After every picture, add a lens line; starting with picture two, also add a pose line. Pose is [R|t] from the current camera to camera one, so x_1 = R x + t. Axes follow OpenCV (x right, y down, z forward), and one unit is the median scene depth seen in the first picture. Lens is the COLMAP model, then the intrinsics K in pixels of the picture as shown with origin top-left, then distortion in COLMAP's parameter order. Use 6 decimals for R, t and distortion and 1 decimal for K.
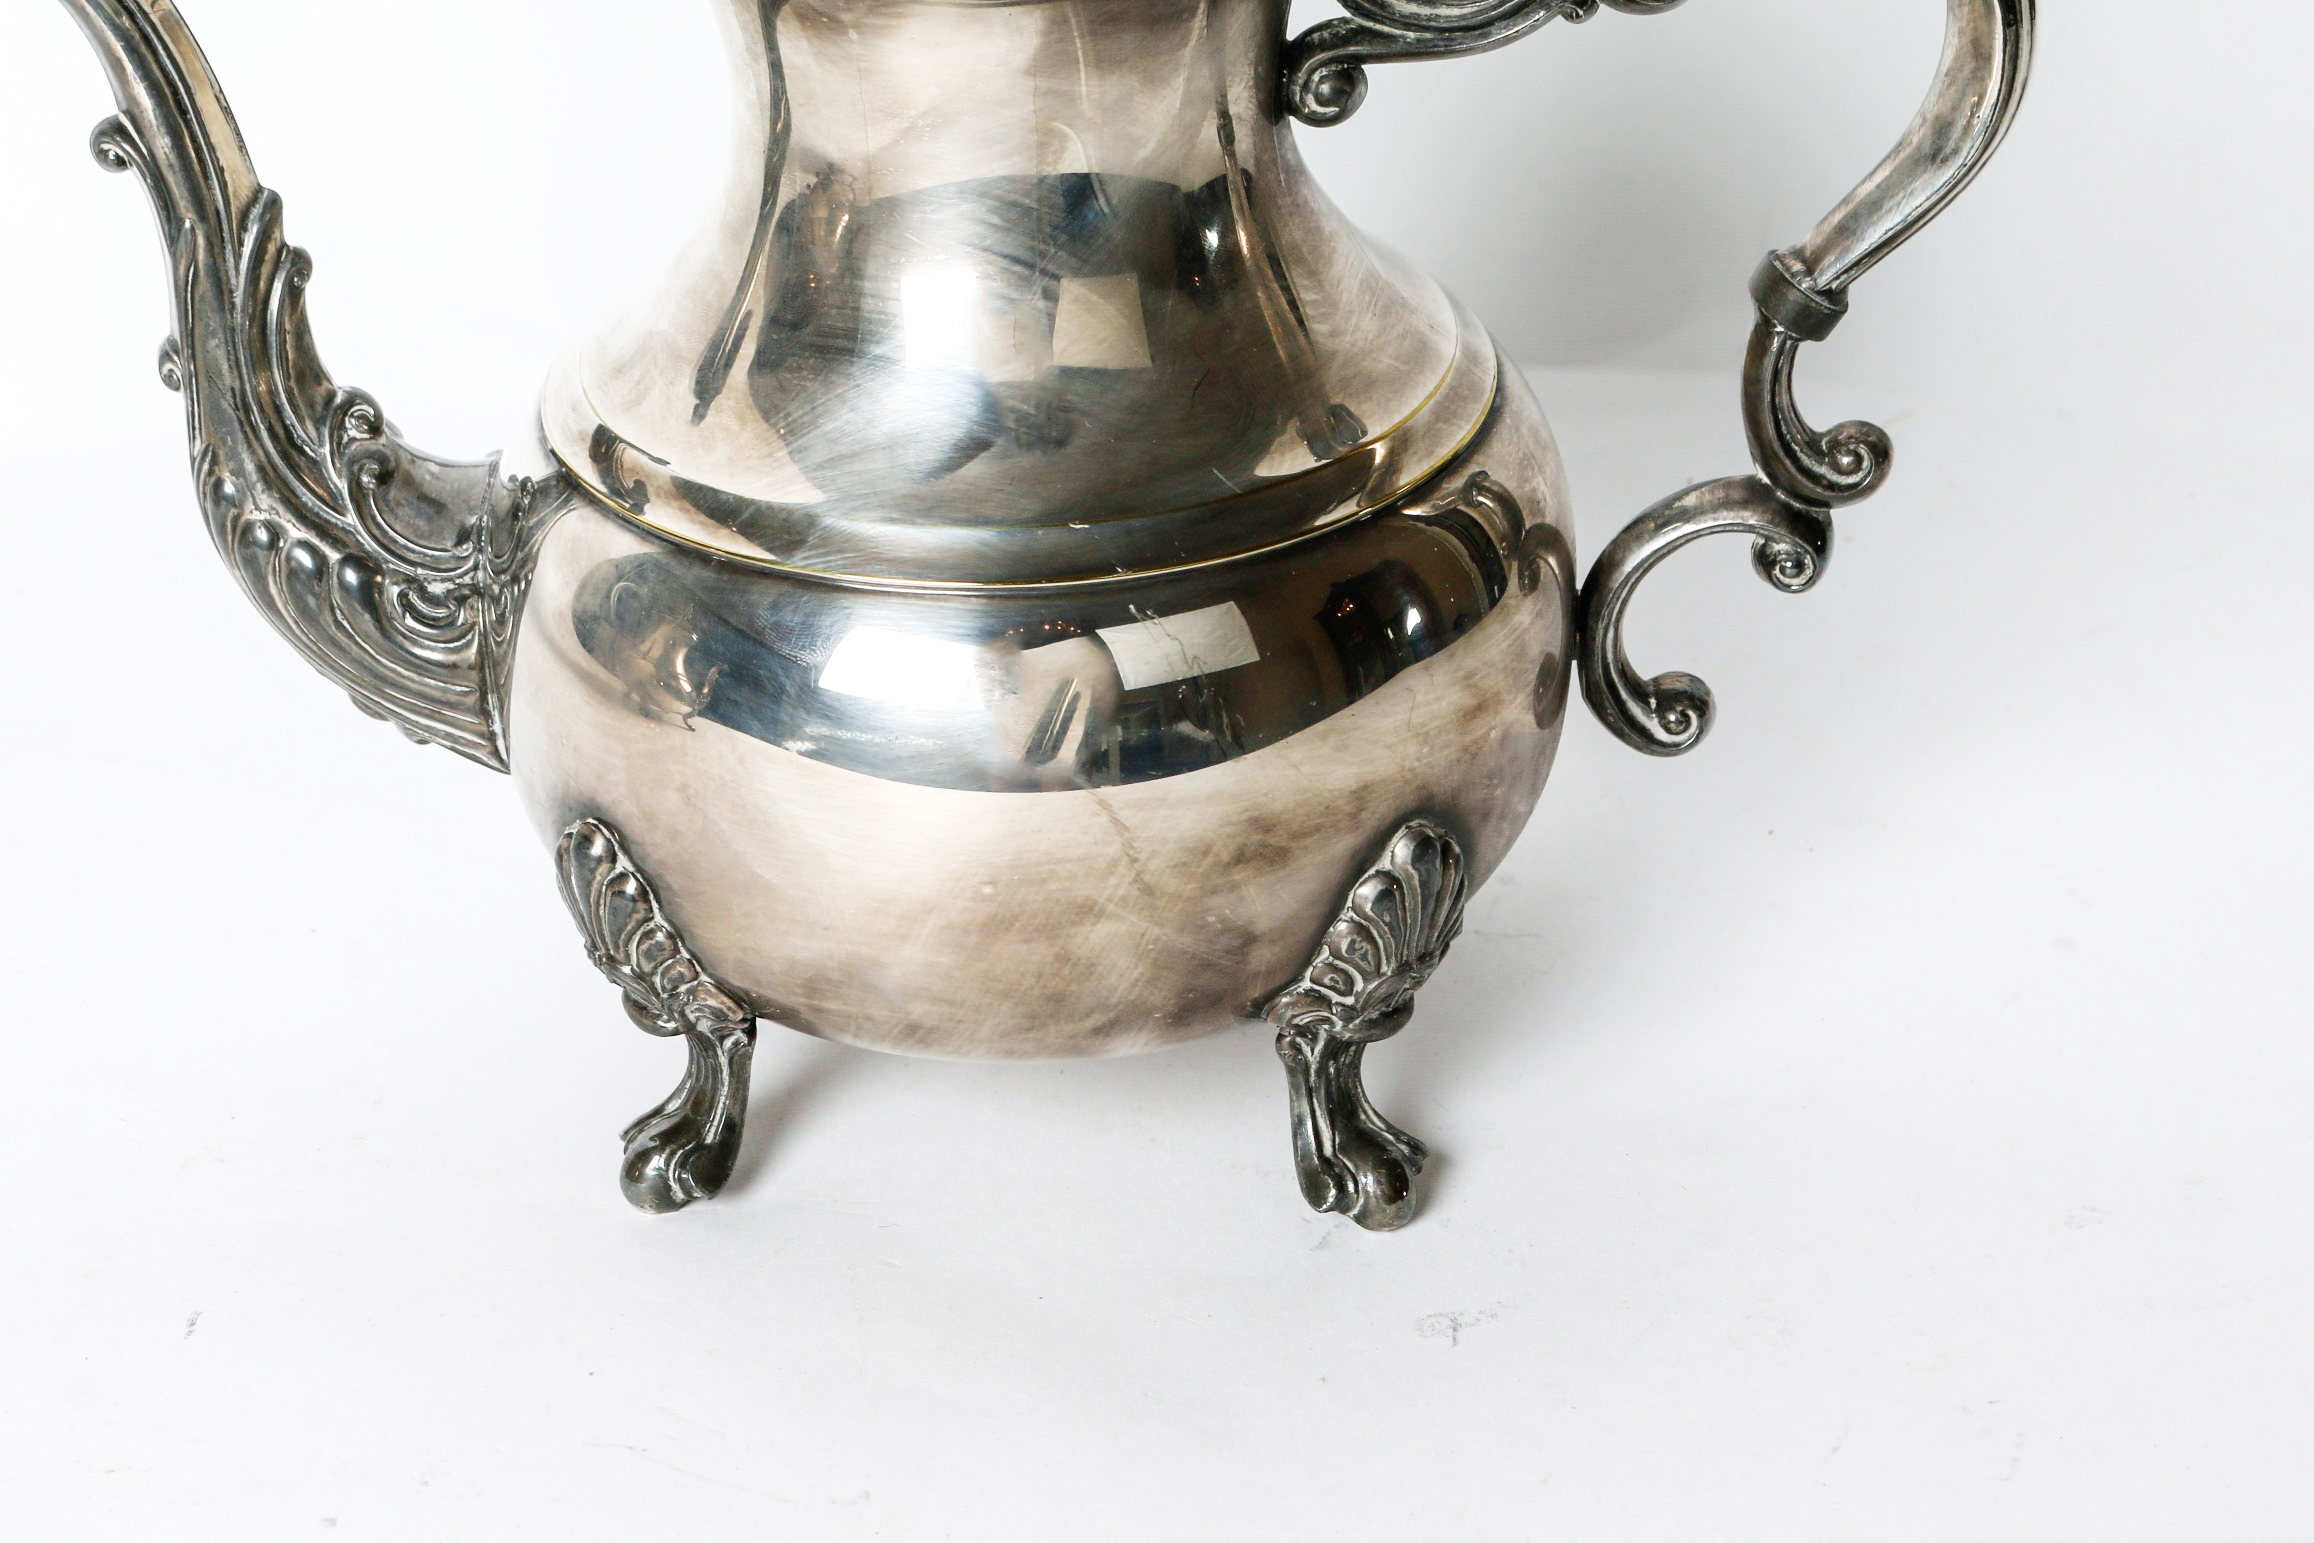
lens RADIAL K [[4850.3, 0, 1149.0], [0, 4850.3, 788.5], [0, 0, 1]] dist [-0.001877, 0.000000]
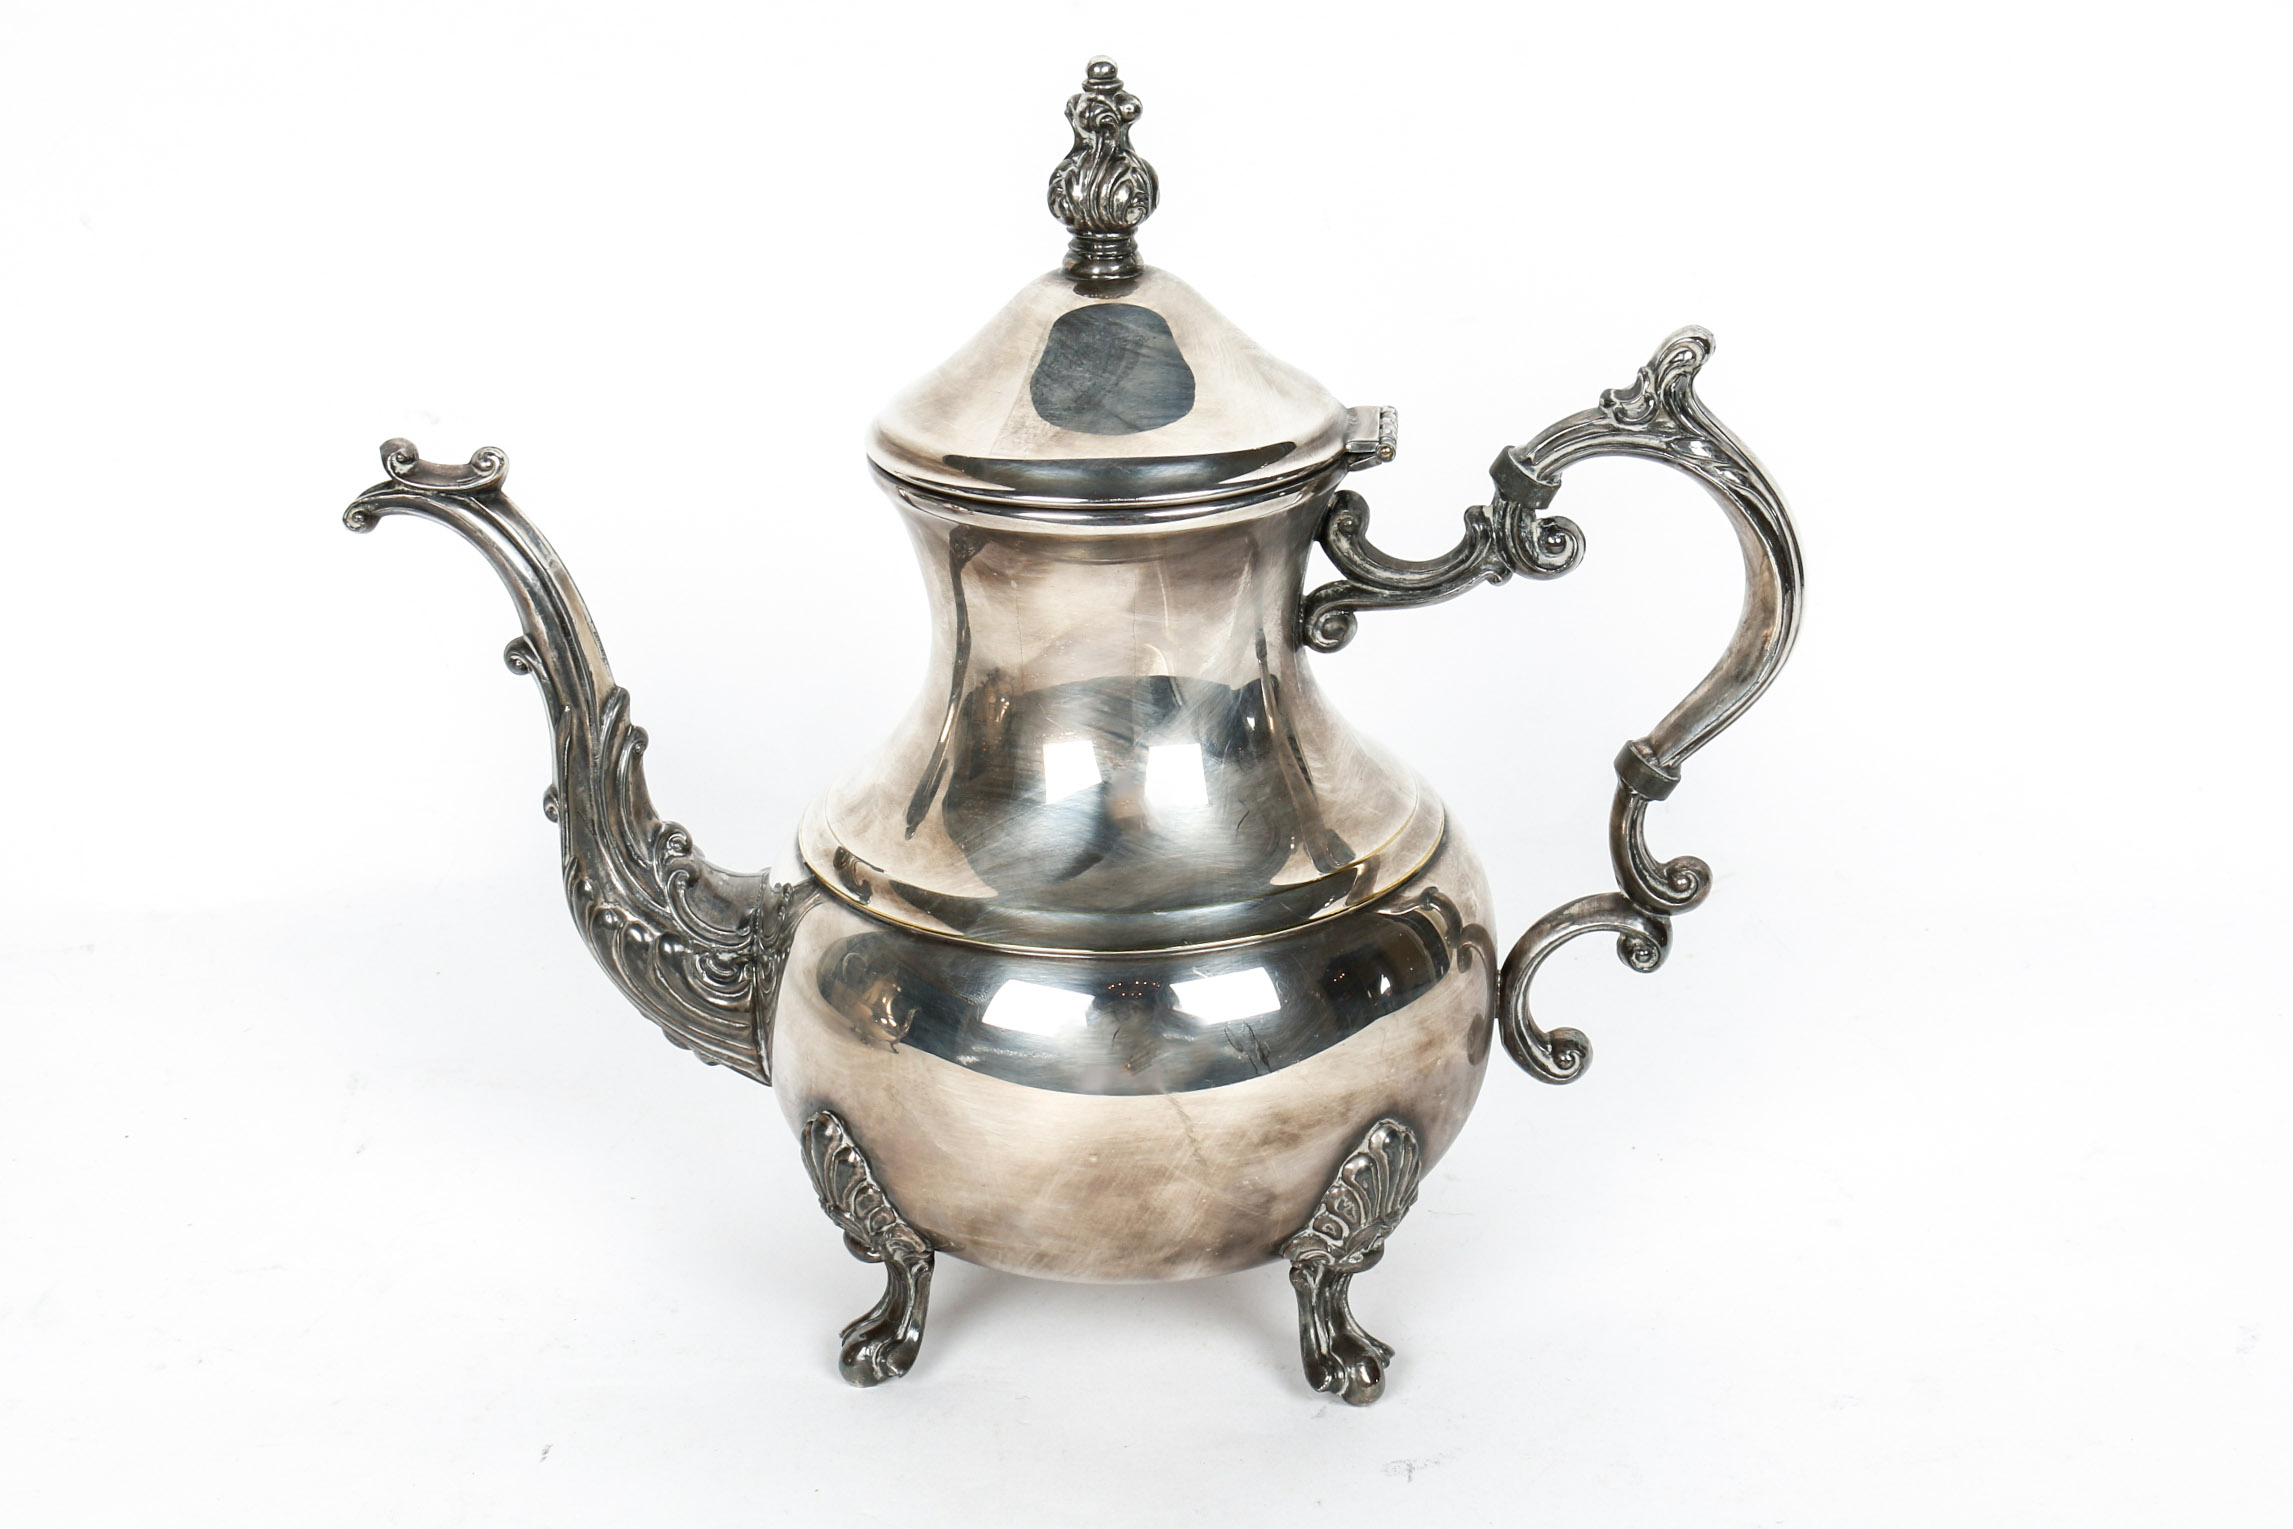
lens RADIAL K [[3507.5, 0, 1140.8], [0, 3507.5, 791.6], [0, 0, 1]] dist [-0.052023, 0.000000]
pose [[0.999667, 0.012810, -0.022397, 0.003234], [-0.015331, 0.993100, -0.116262, 0.031846], [0.020753, 0.116566, 0.992966, -0.066121]]
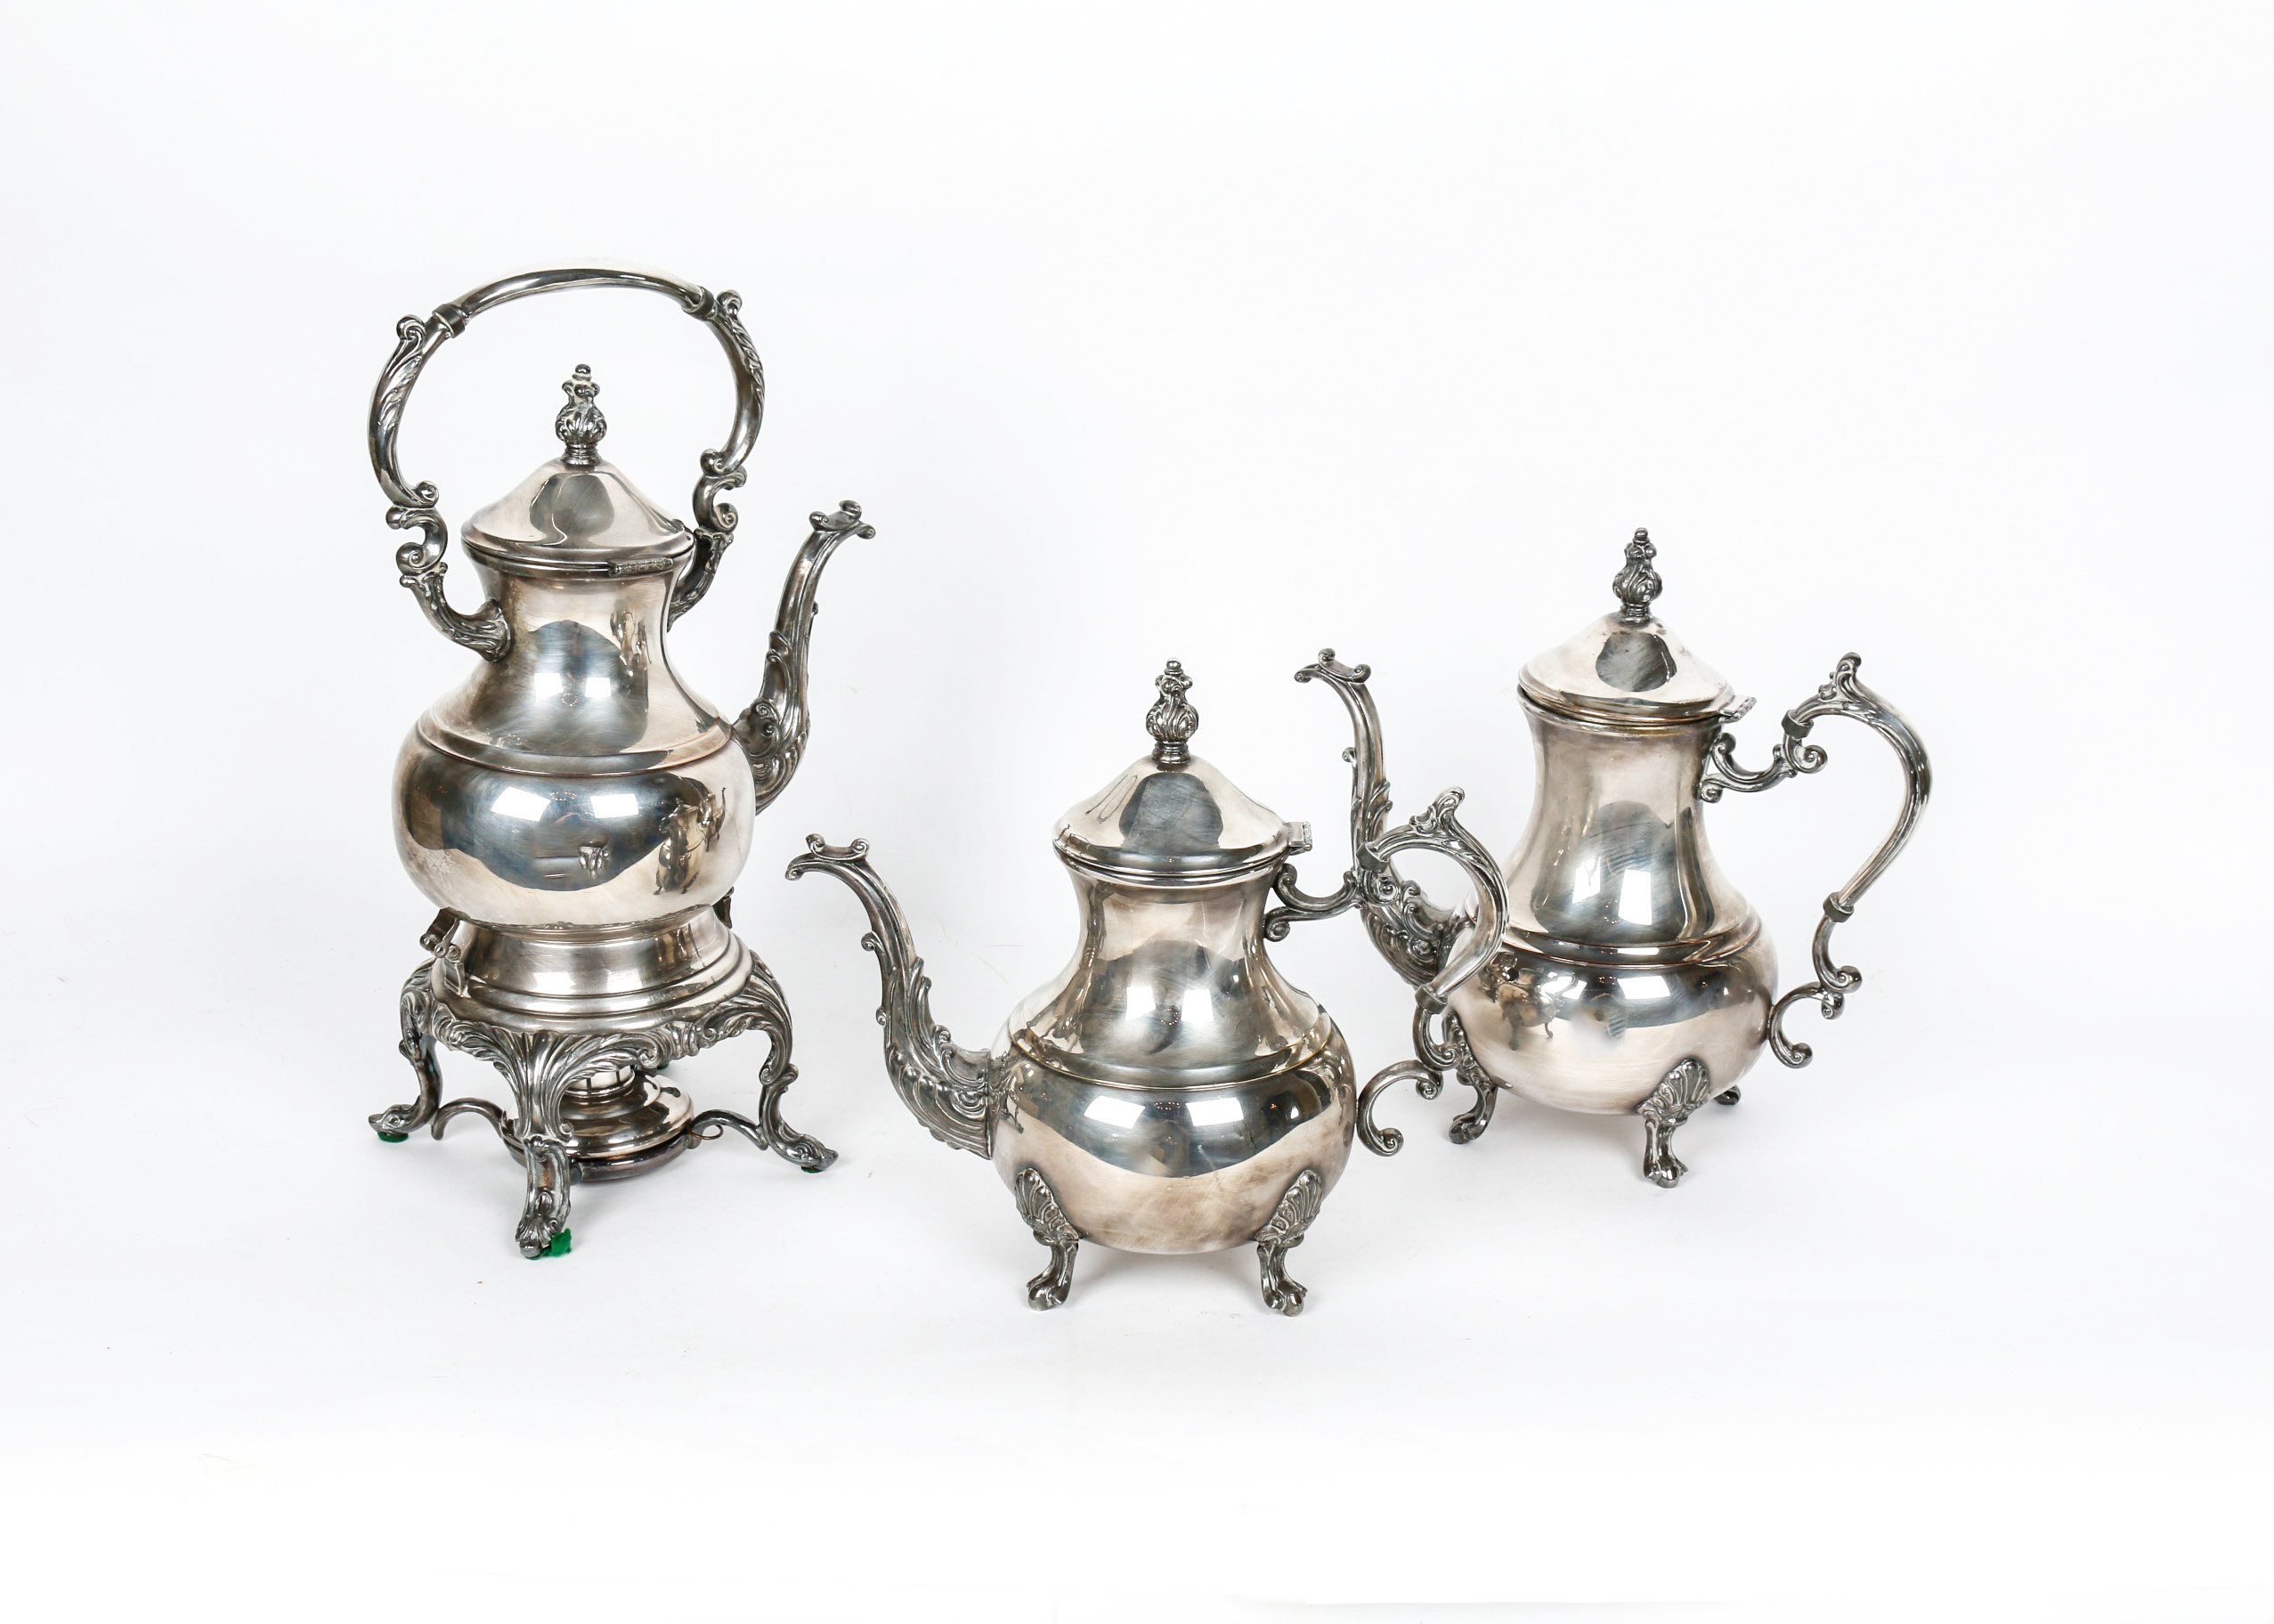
lens RADIAL K [[3313.1, 0, 1155.1], [0, 3313.1, 818.3], [0, 0, 1]] dist [0.007286, 0.000000]
pose [[0.998137, 0.015659, 0.058971, -0.160634], [-0.005705, 0.986225, -0.165310, 0.128805], [-0.060747, 0.164666, 0.984477, -1.035383]]
